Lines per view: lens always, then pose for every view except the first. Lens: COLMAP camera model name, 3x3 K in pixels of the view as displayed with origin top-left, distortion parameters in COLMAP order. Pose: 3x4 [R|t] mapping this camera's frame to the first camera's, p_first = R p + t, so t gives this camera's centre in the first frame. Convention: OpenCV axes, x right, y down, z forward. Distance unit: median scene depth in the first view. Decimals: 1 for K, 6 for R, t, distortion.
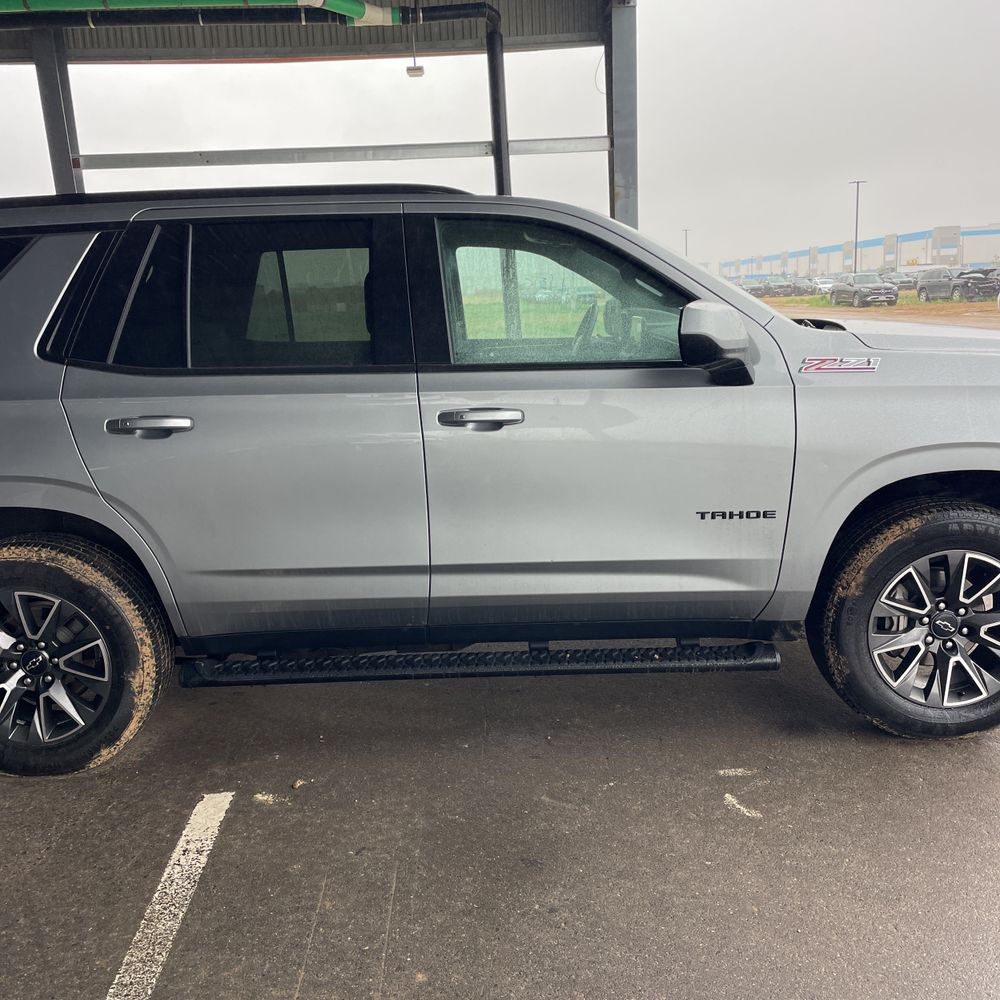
lens RADIAL K [[1016.6, 0, 498.4], [0, 1016.6, 473.6], [0, 0, 1]] dist [0.104395, -0.164519]
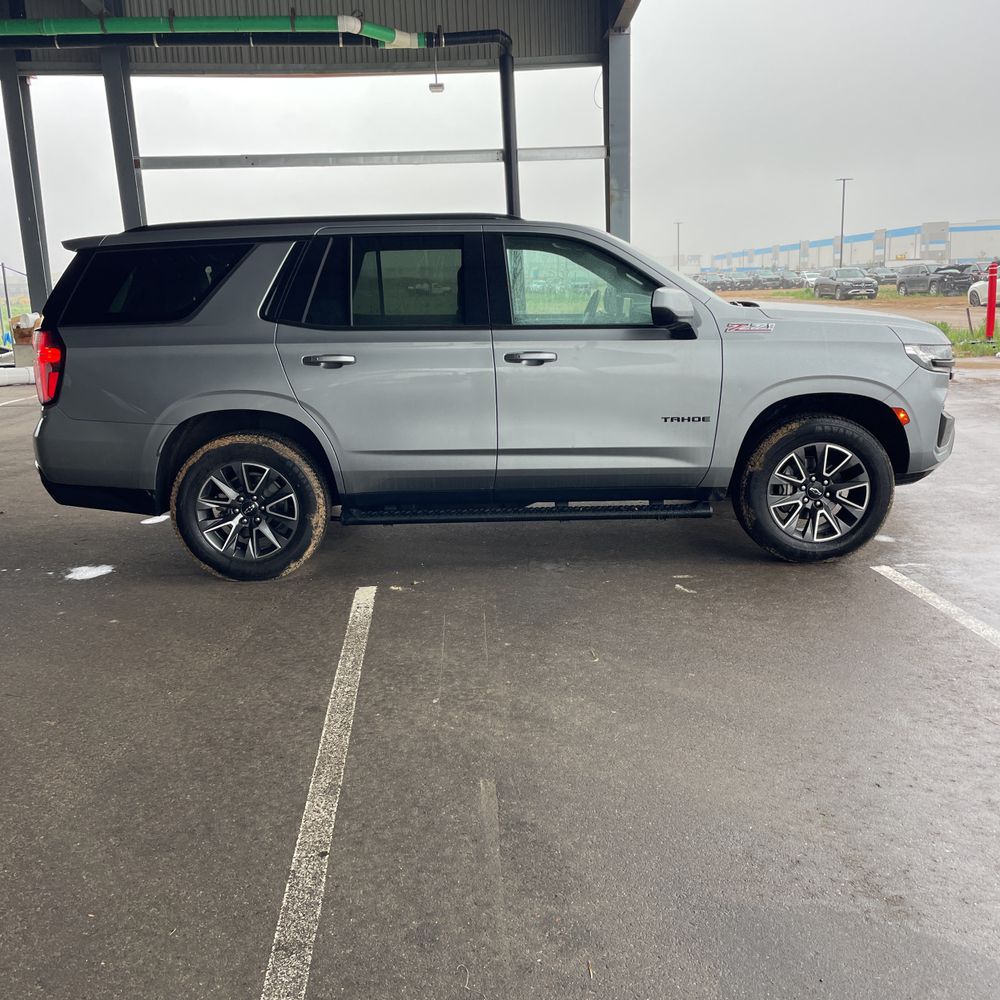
lens RADIAL K [[1006.0, 0, 498.0], [0, 1006.0, 463.9], [0, 0, 1]] dist [0.114704, -0.202542]
pose [[0.999927, 0.009657, 0.007217, -0.075114], [-0.009671, 0.999951, 0.001945, 0.107001], [-0.007197, -0.002014, 0.999972, -0.585734]]
